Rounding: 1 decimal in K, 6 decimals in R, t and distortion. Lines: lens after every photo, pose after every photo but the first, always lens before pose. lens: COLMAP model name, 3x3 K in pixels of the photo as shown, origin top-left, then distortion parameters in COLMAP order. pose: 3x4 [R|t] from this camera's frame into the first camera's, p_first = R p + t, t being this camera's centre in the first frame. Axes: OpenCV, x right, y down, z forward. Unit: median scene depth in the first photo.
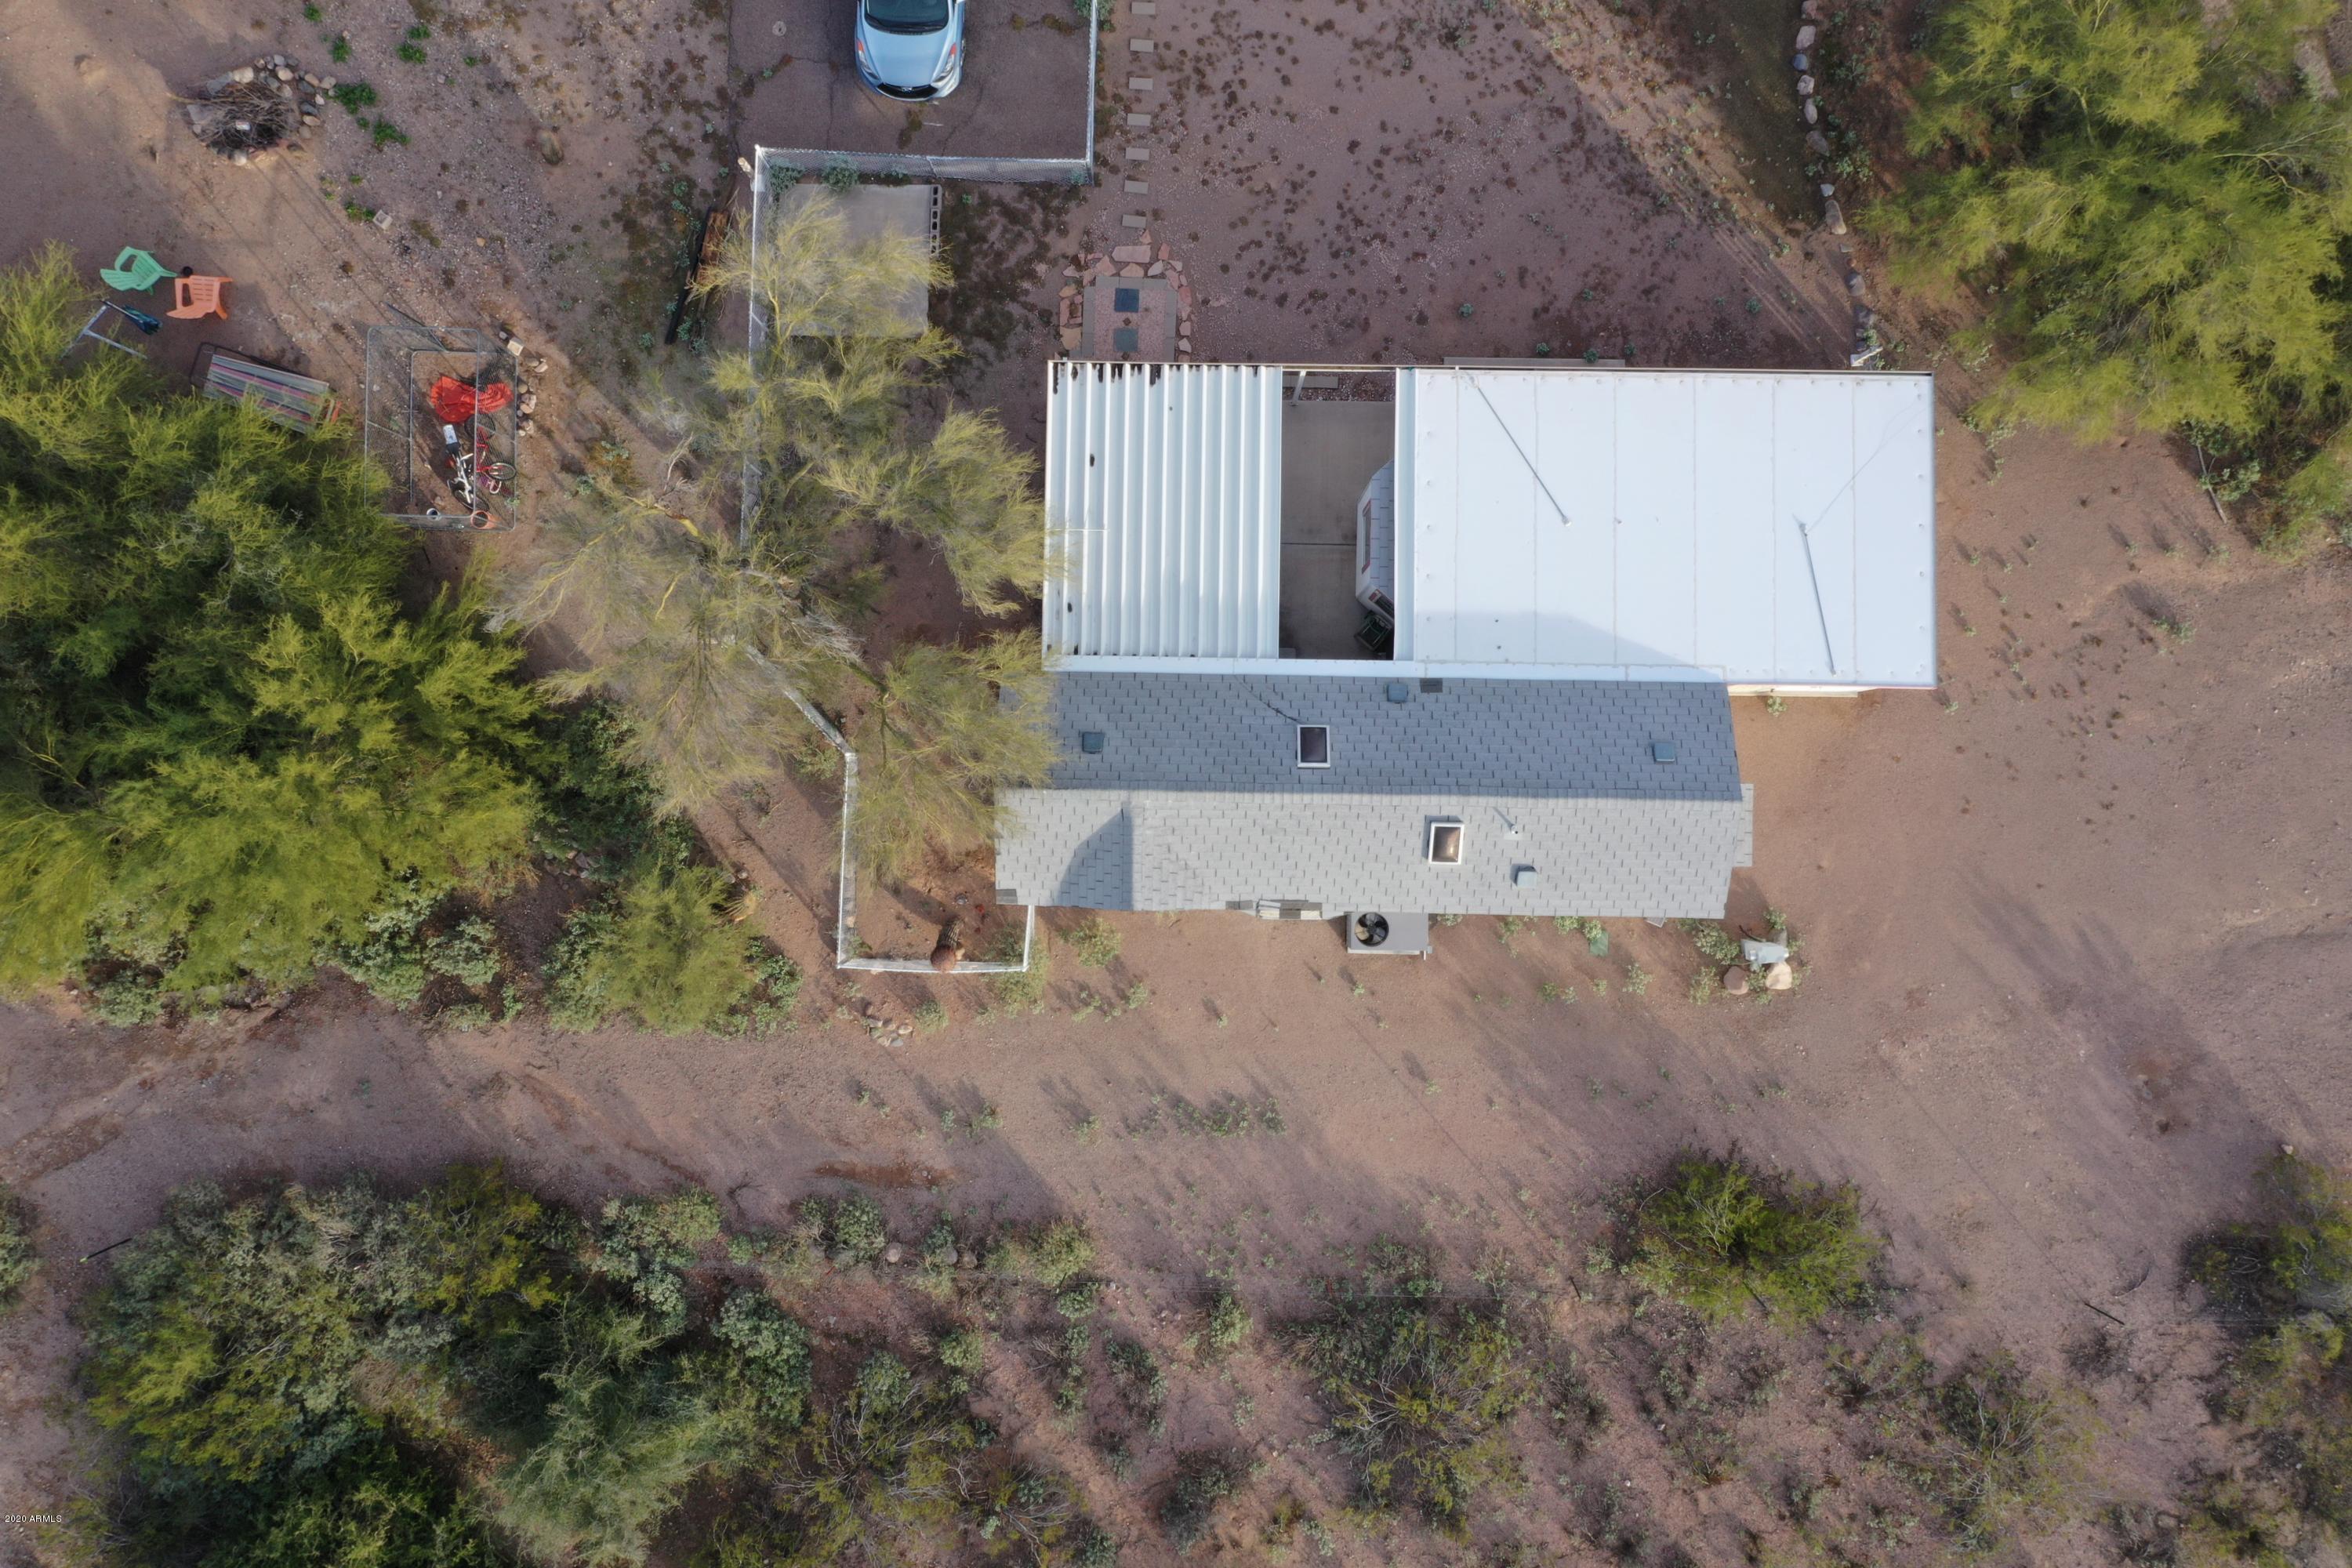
lens RADIAL K [[1899.0, 0, 1174.1], [0, 1899.0, 783.6], [0, 0, 1]] dist [-0.005926, 0.003333]
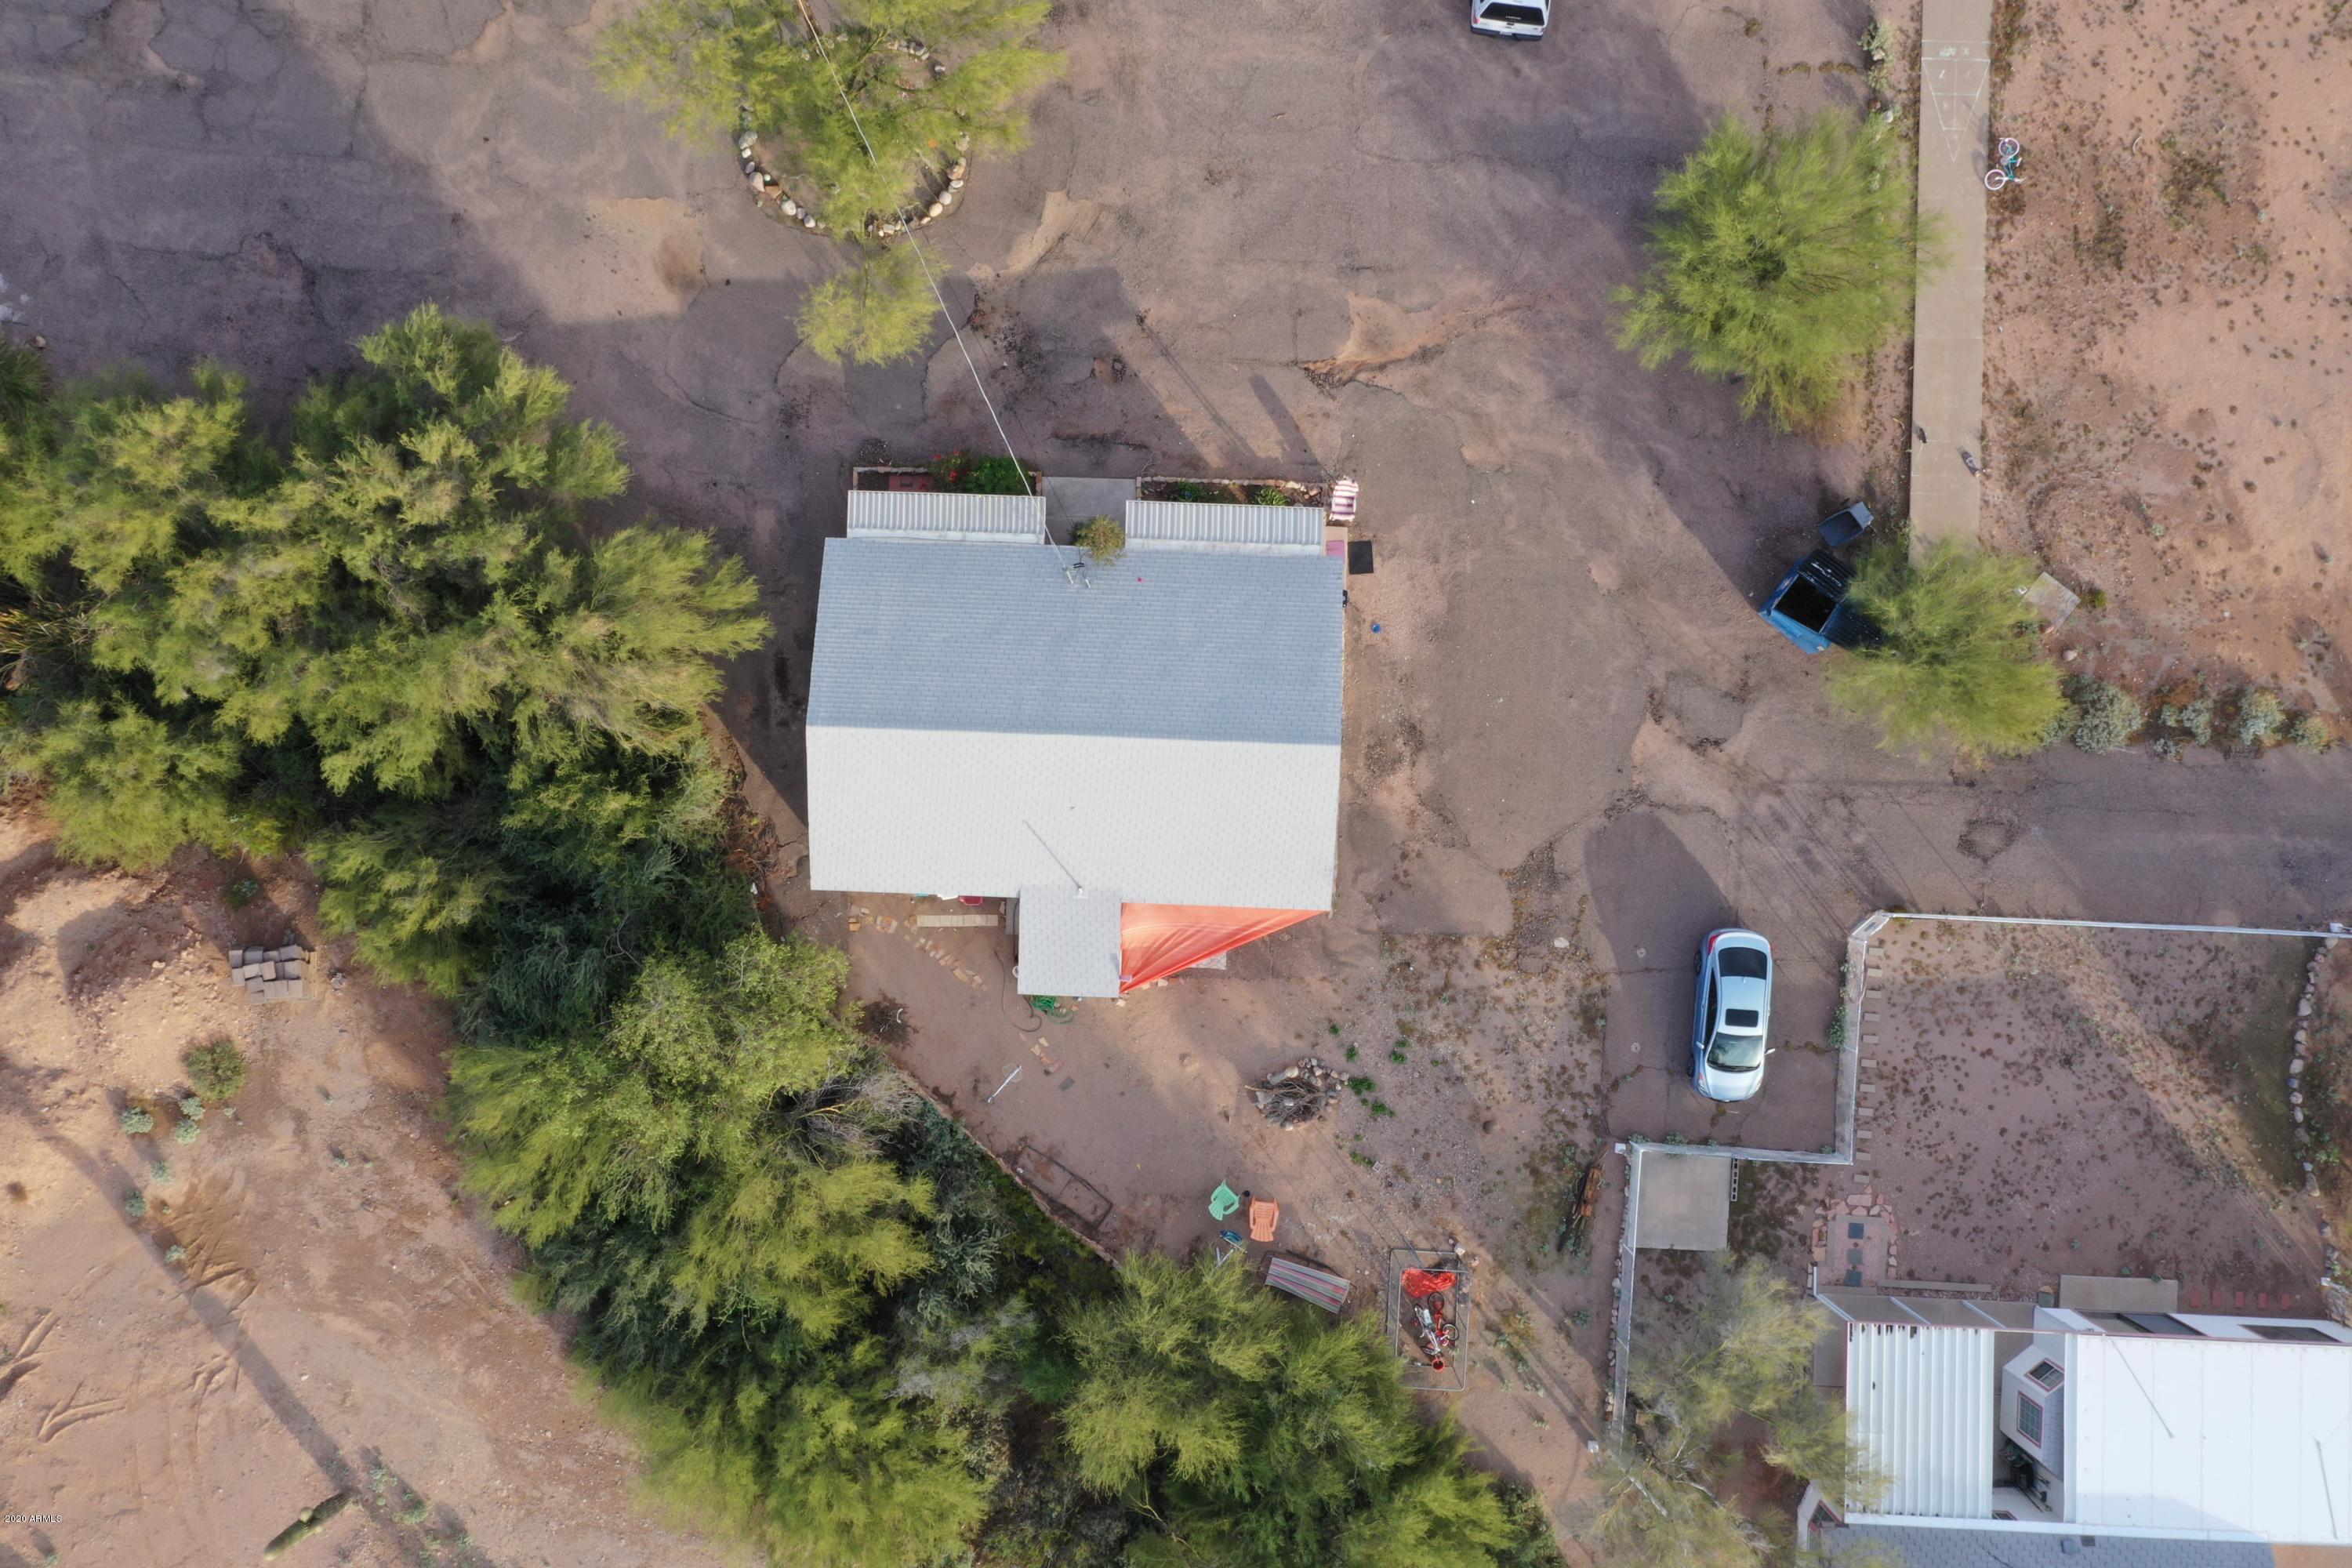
lens RADIAL K [[1899.0, 0, 1177.0], [0, 1899.0, 784.3], [0, 0, 1]] dist [-0.005926, 0.003333]
pose [[0.999577, 0.029017, 0.001779, -0.589239], [-0.029018, 0.999579, 0.000298, -0.601035], [-0.001769, -0.000349, 0.999998, -0.541181]]
